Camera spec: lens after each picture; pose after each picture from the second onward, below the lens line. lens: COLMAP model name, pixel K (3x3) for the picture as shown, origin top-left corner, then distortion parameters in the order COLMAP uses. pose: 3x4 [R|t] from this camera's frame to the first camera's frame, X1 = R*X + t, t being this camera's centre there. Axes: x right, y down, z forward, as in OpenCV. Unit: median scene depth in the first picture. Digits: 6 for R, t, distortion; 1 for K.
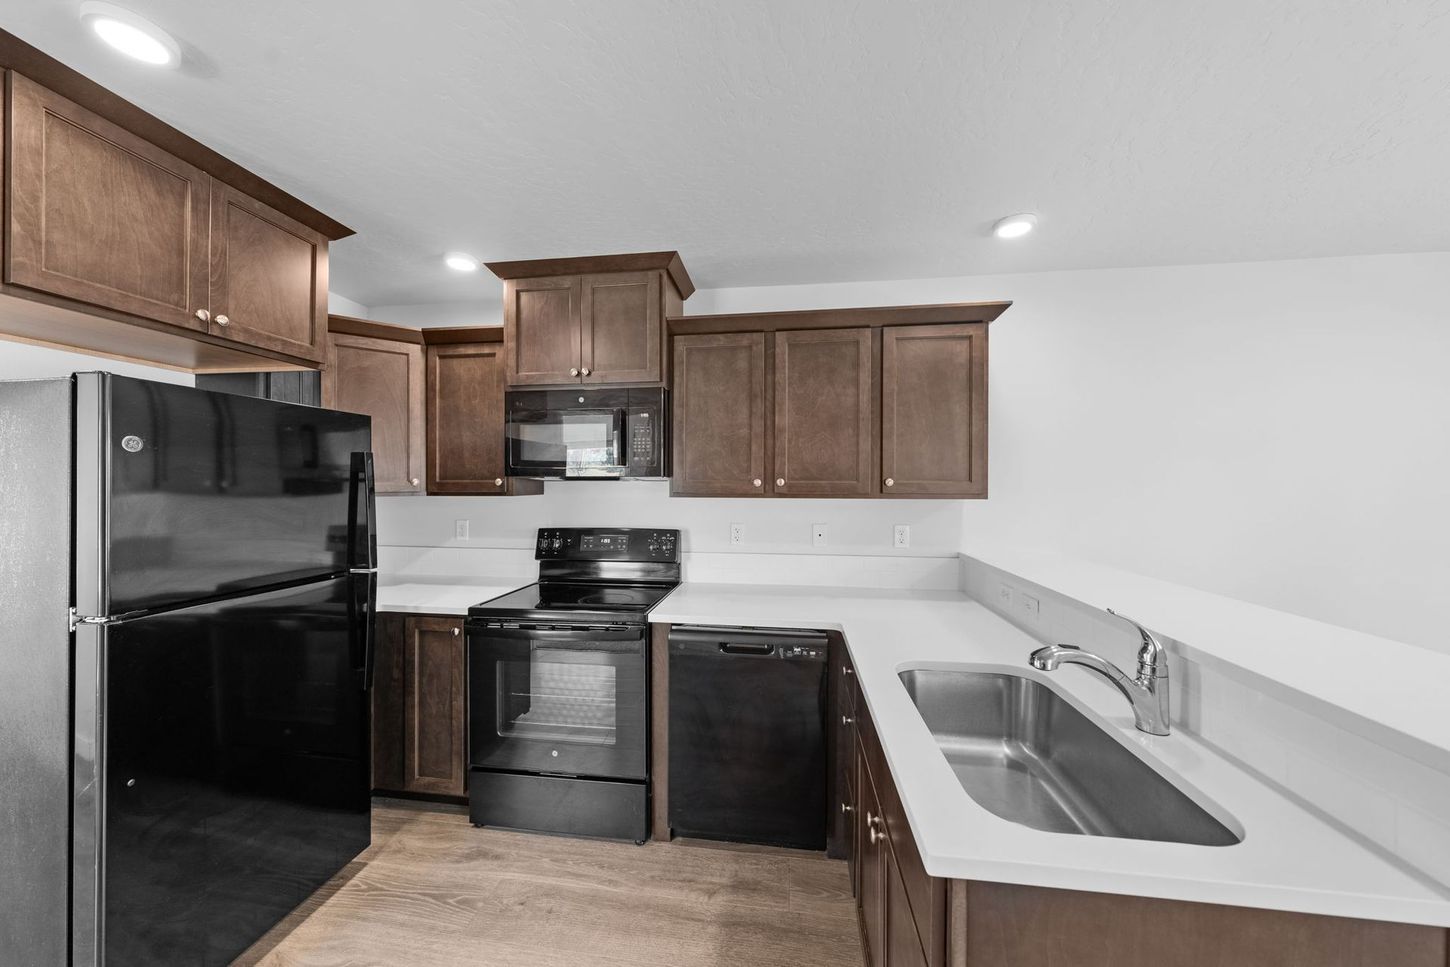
lens RADIAL K [[500.5, 0, 718.1], [0, 500.5, 481.6], [0, 0, 1]] dist [-0.001373, -0.000110]
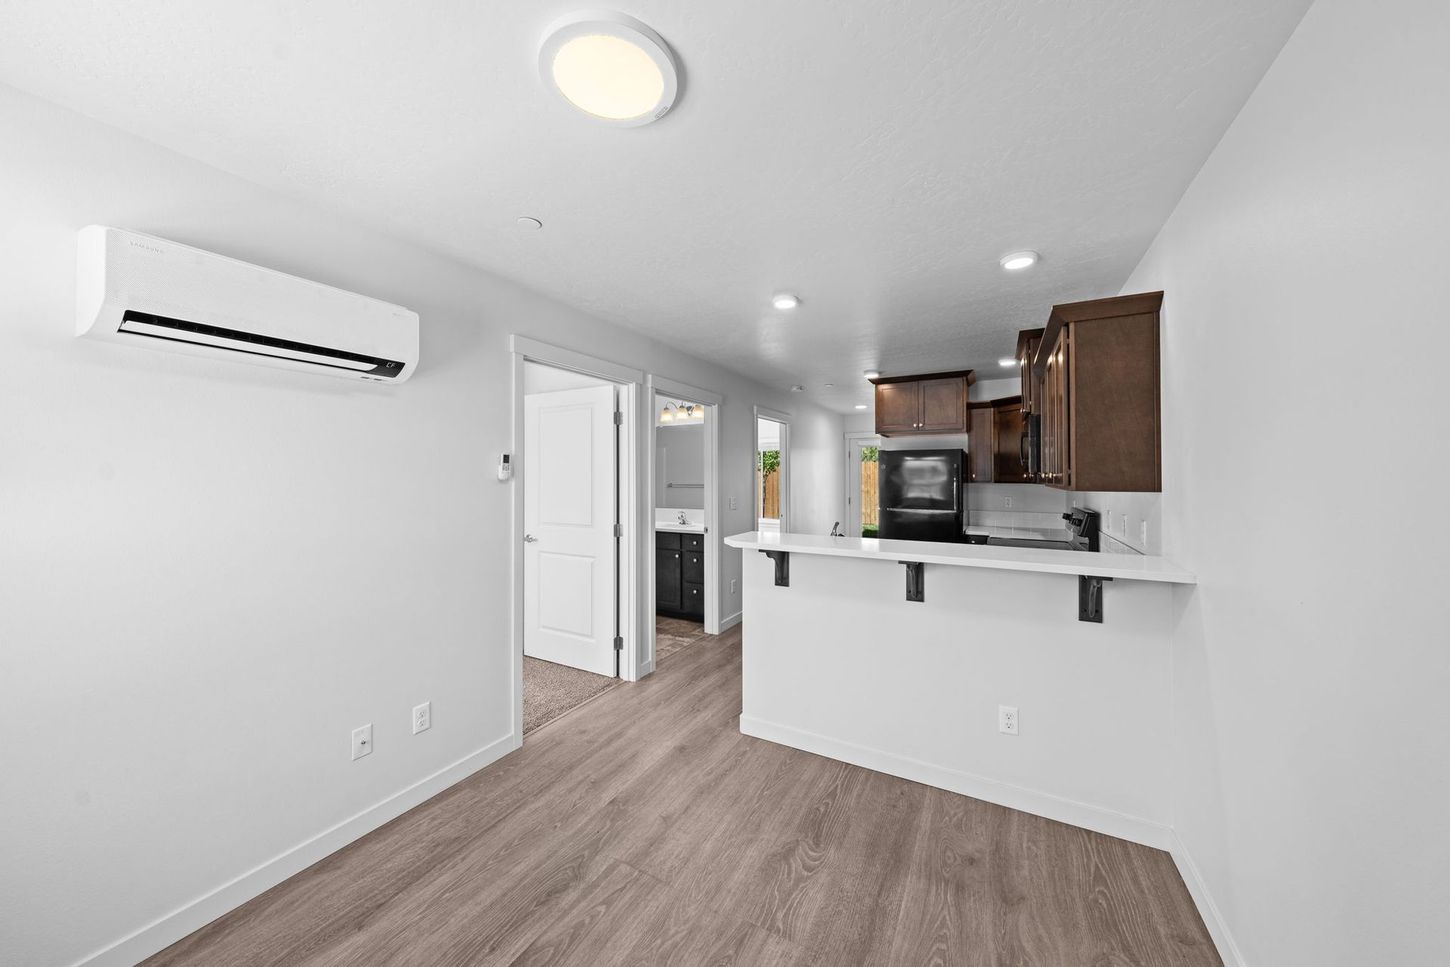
lens RADIAL K [[500.0, 0, 721.0], [0, 500.0, 474.2], [0, 0, 1]] dist [0.000217, -0.000021]
pose [[-0.352689, -0.006451, -0.935718, 1.711660], [0.000366, 0.999975, -0.007032, 0.006931], [0.935740, -0.002823, -0.352678, 0.658118]]
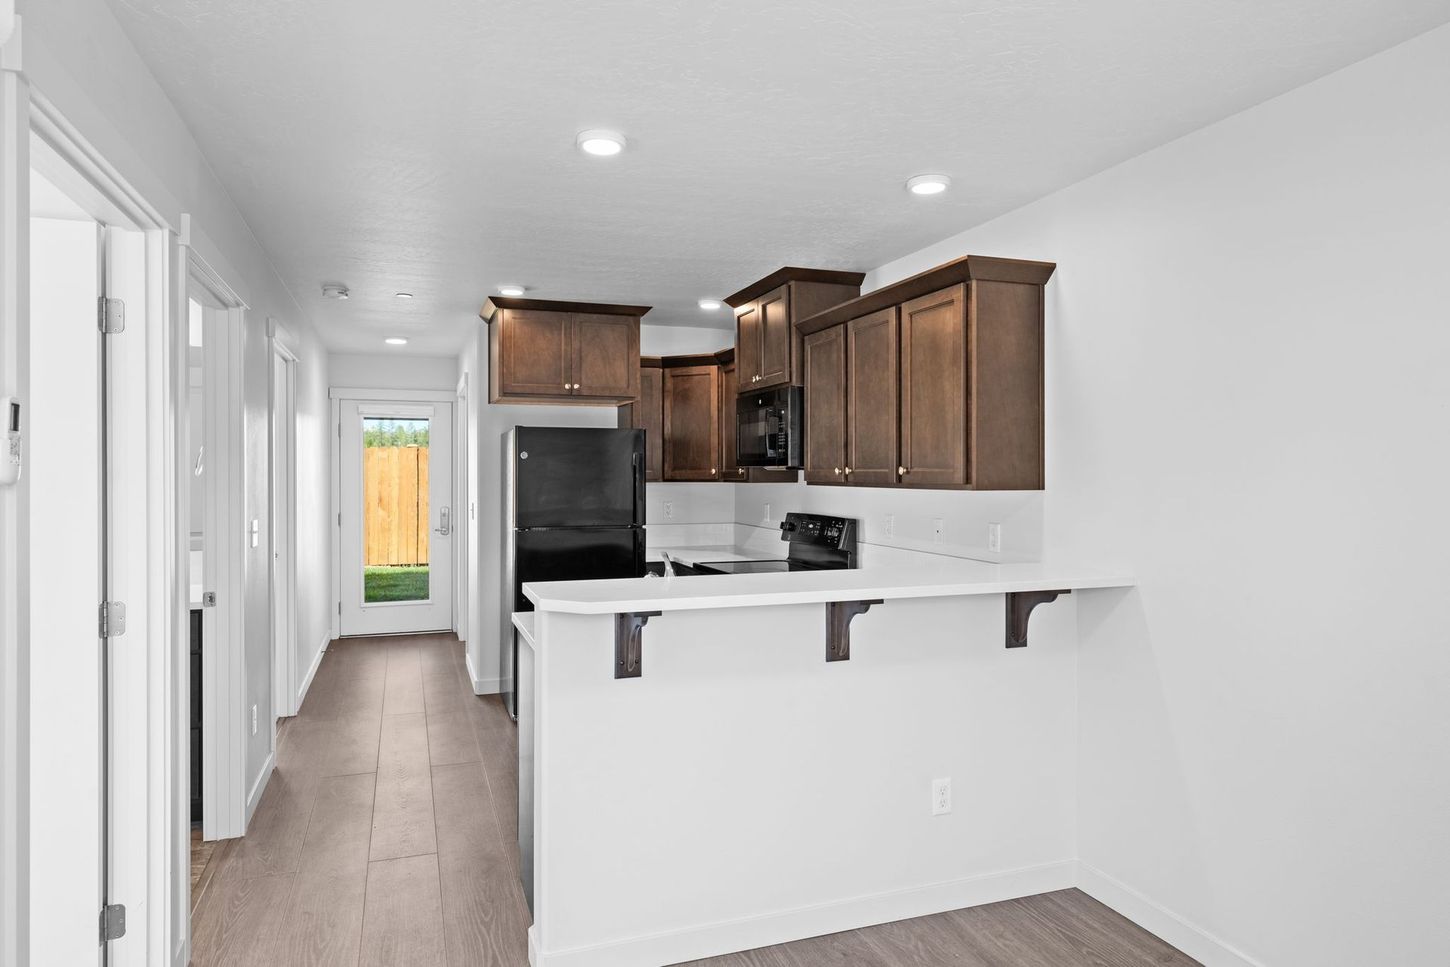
lens RADIAL K [[892.5, 0, 723.8], [0, 892.5, 471.0], [0, 0, 1]] dist [0.006922, 0.001085]
pose [[0.465956, -0.002878, -0.884803, 1.610180], [0.002848, 0.999994, -0.001753, 0.003931], [0.884804, -0.001703, 0.465961, -0.062357]]
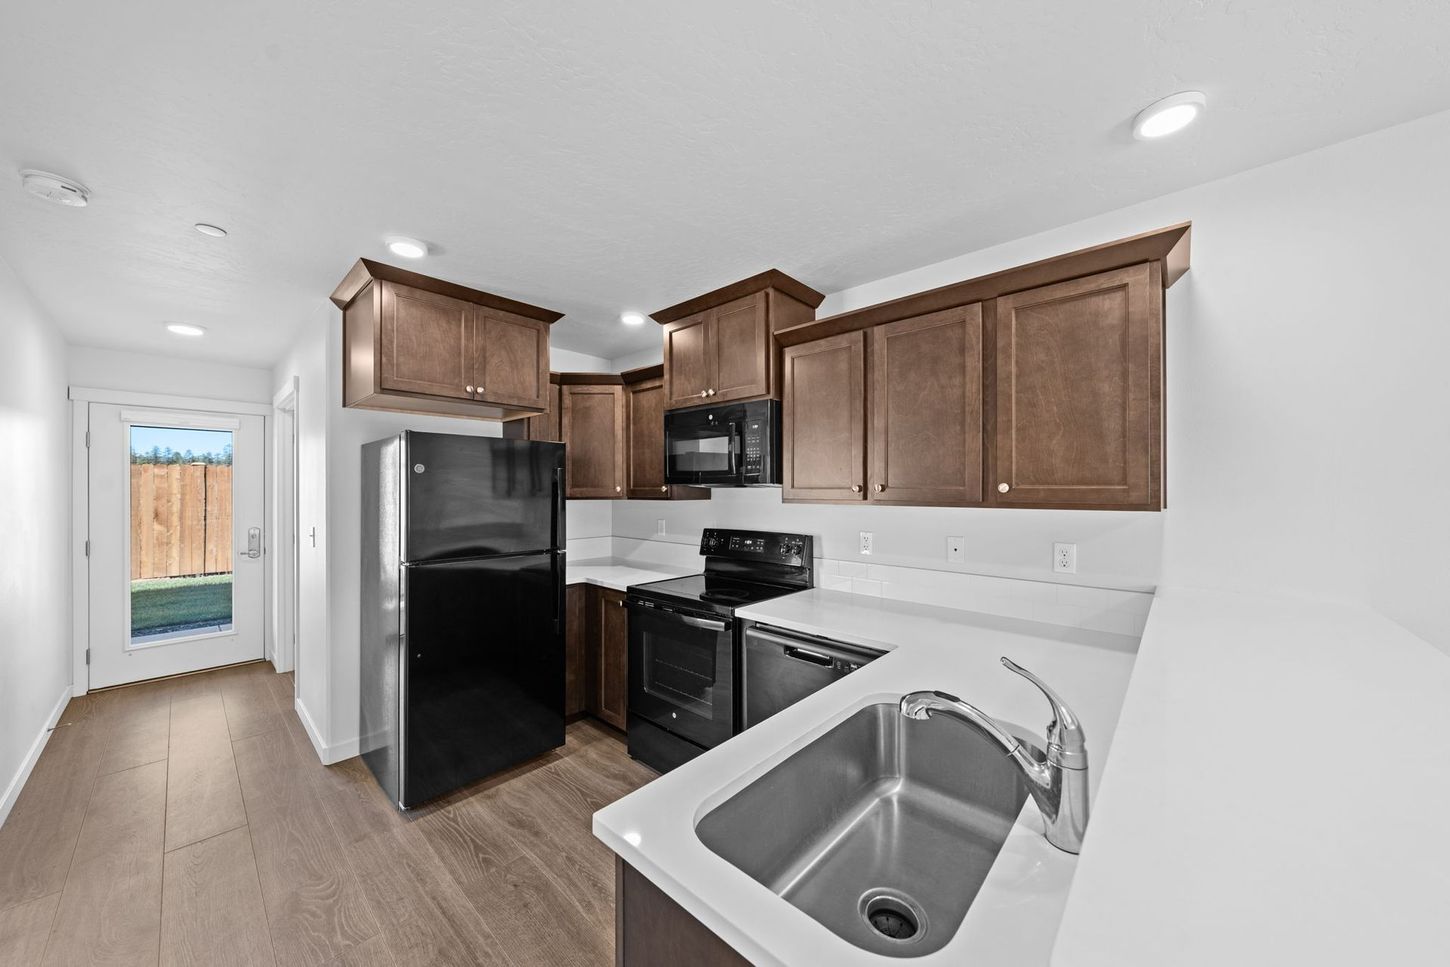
lens RADIAL K [[501.0, 0, 724.4], [0, 501.0, 487.5], [0, 0, 1]] dist [-0.000986, -0.000083]
pose [[0.823024, -0.004332, -0.567991, 0.419172], [0.003571, 0.999991, -0.002453, 0.000822], [0.567996, -0.000009, 0.823031, 0.074565]]
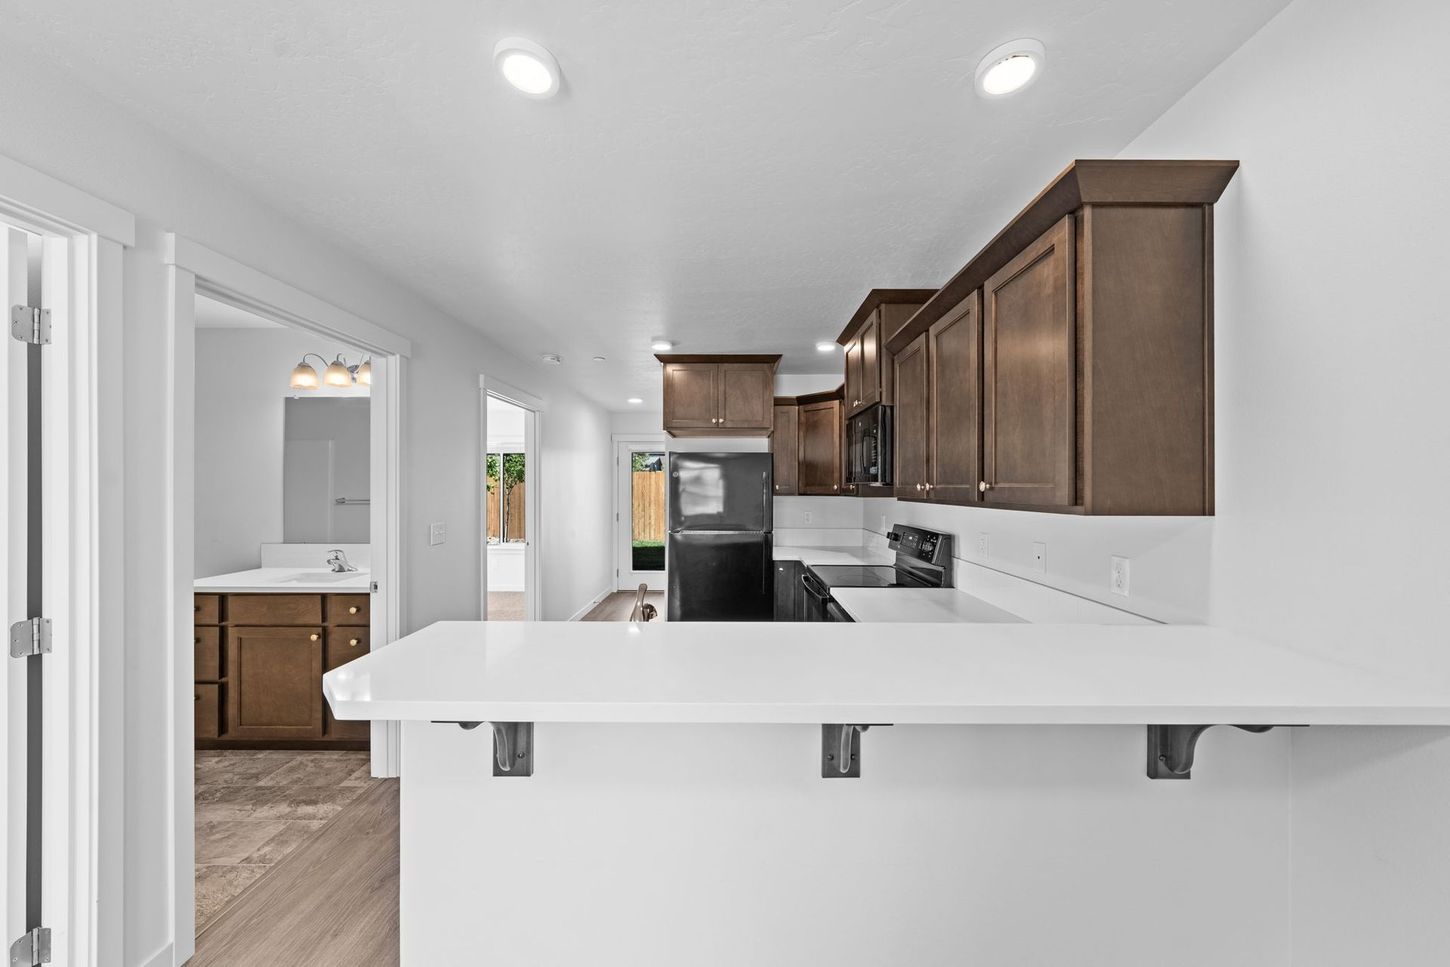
lens RADIAL K [[502.4, 0, 731.4], [0, 502.4, 486.7], [0, 0, 1]] dist [-0.000694, -0.000057]
pose [[0.137401, -0.003482, -0.990509, 1.014811], [0.000189, 0.999994, -0.003490, 0.004485], [0.990515, 0.000293, 0.137401, 0.504113]]
